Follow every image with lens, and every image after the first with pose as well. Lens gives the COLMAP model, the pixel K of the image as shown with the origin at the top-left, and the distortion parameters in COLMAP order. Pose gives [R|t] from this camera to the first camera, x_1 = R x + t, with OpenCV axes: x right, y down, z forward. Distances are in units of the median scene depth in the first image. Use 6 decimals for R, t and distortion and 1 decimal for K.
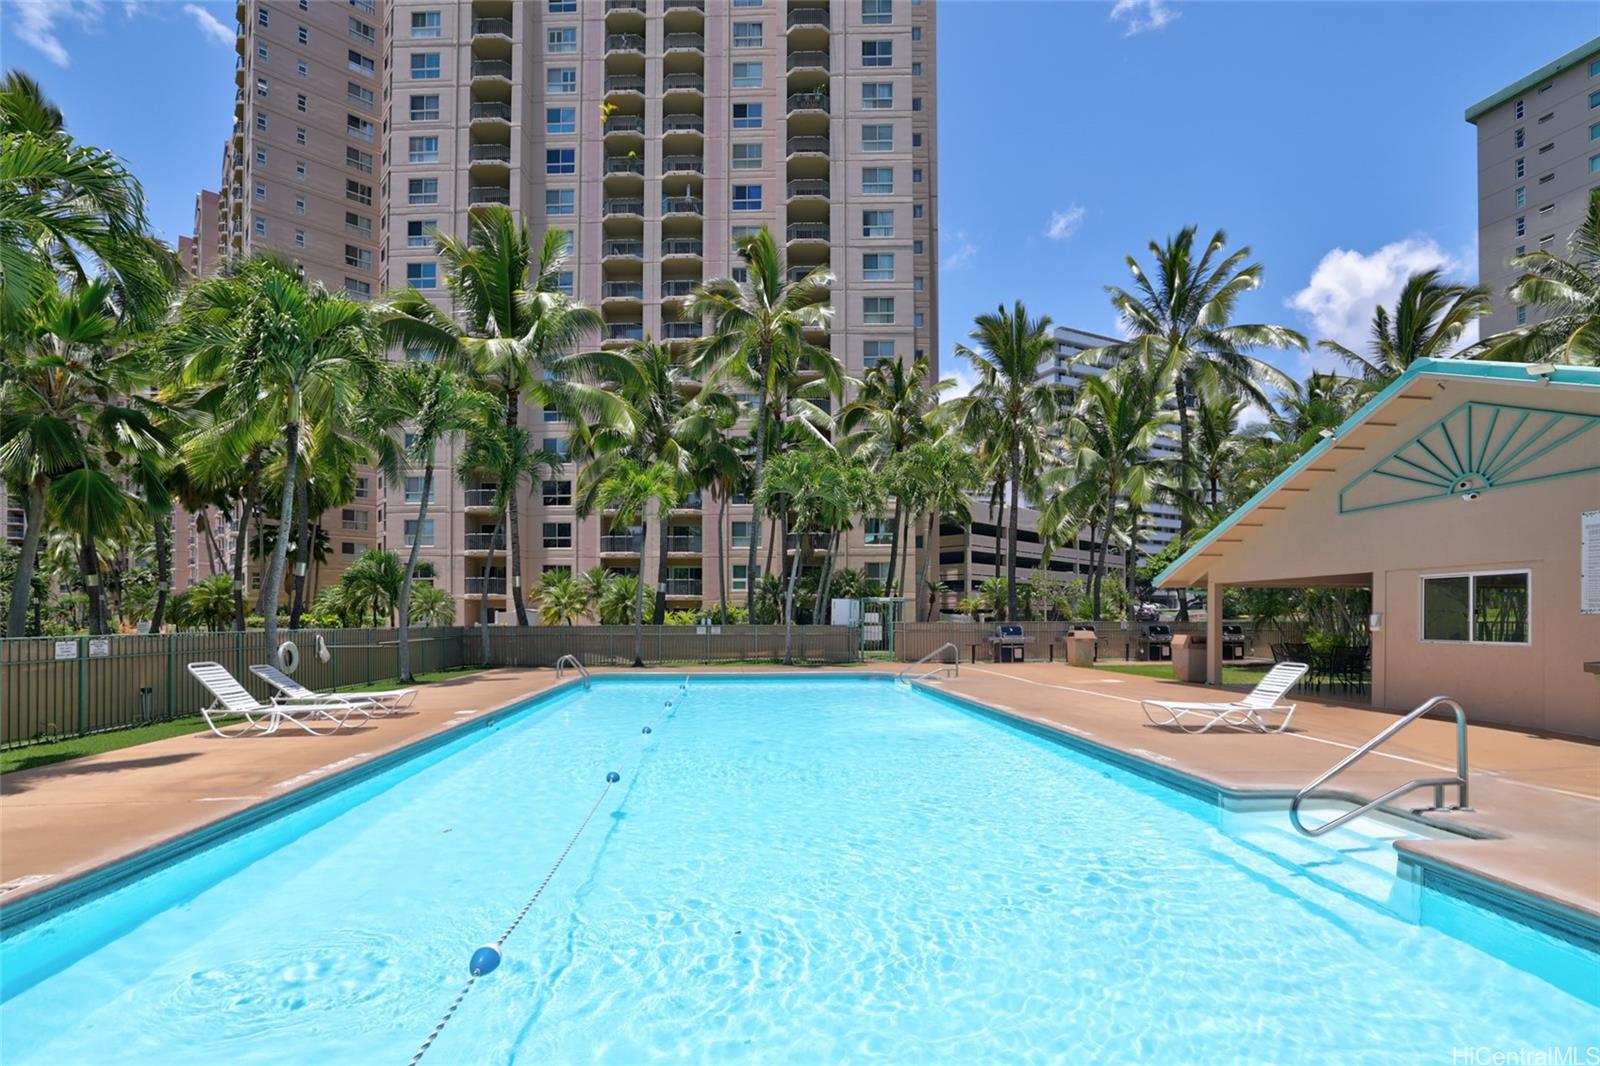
lens RADIAL K [[718.7, 0, 800.4], [0, 718.7, 585.2], [0, 0, 1]] dist [-0.038305, 0.013996]
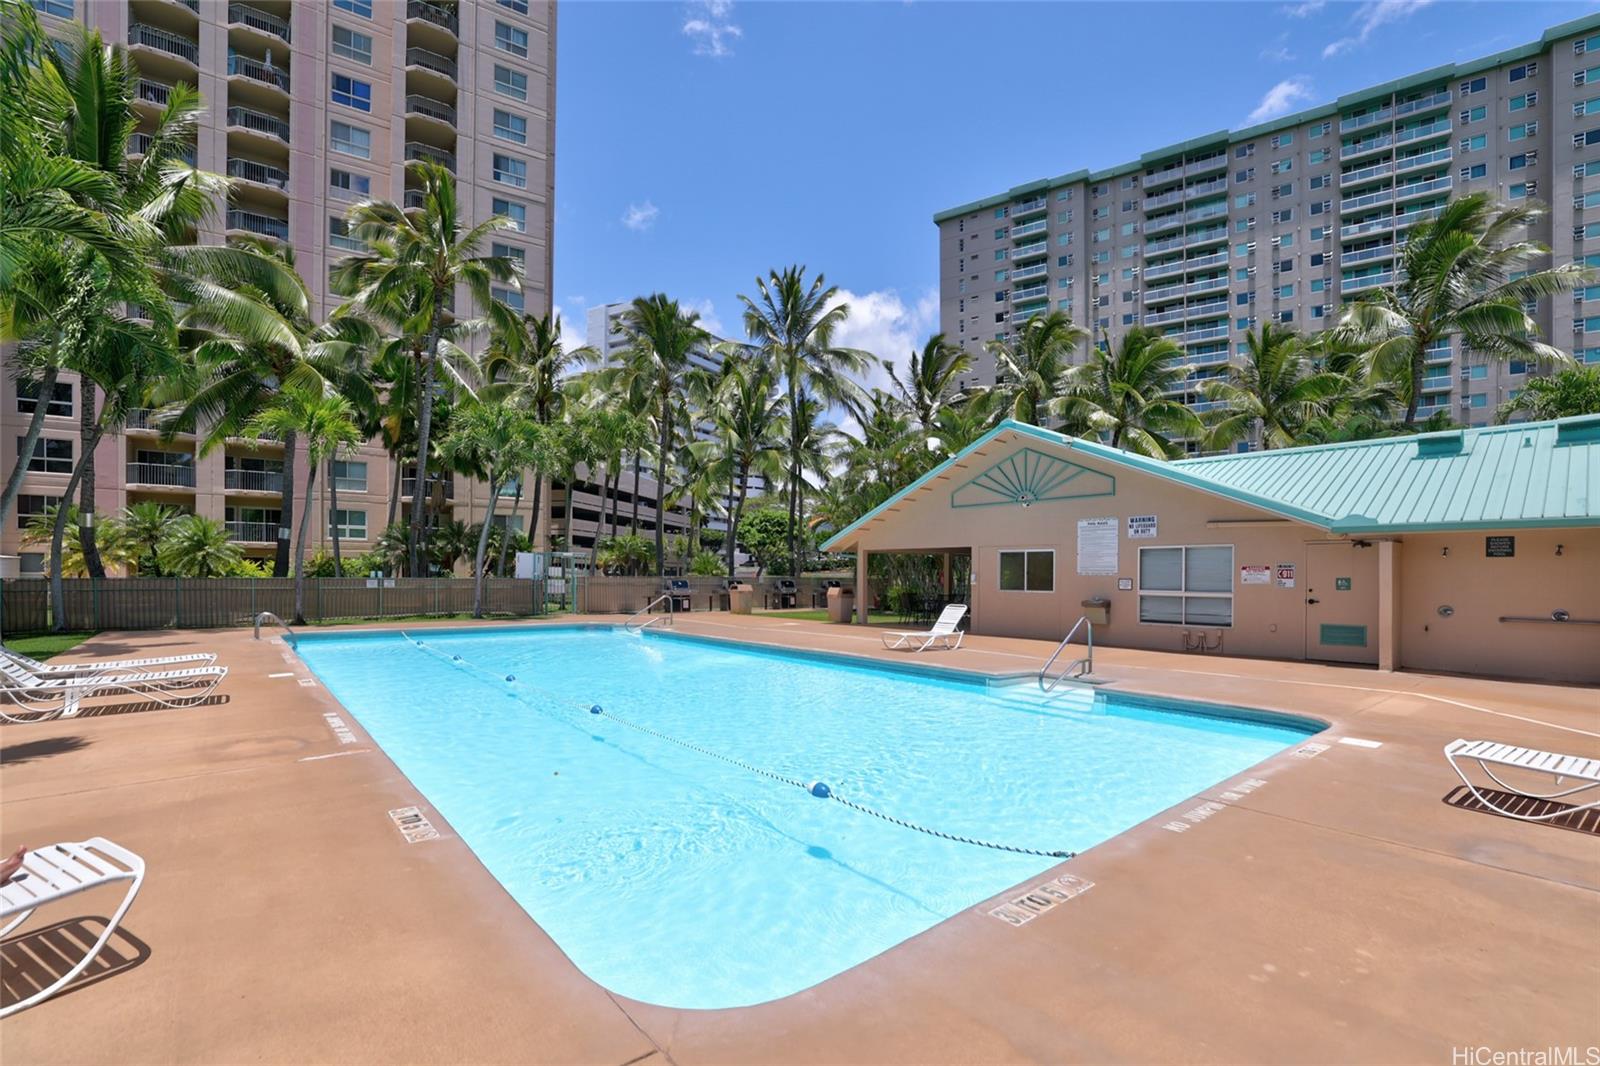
lens RADIAL K [[696.8, 0, 796.9], [0, 696.8, 530.6], [0, 0, 1]] dist [-0.030590, 0.013133]
pose [[0.831887, 0.042227, 0.553336, -0.123912], [-0.034235, 0.999107, -0.024777, -0.001199], [-0.553888, 0.001669, 0.832590, -0.024578]]
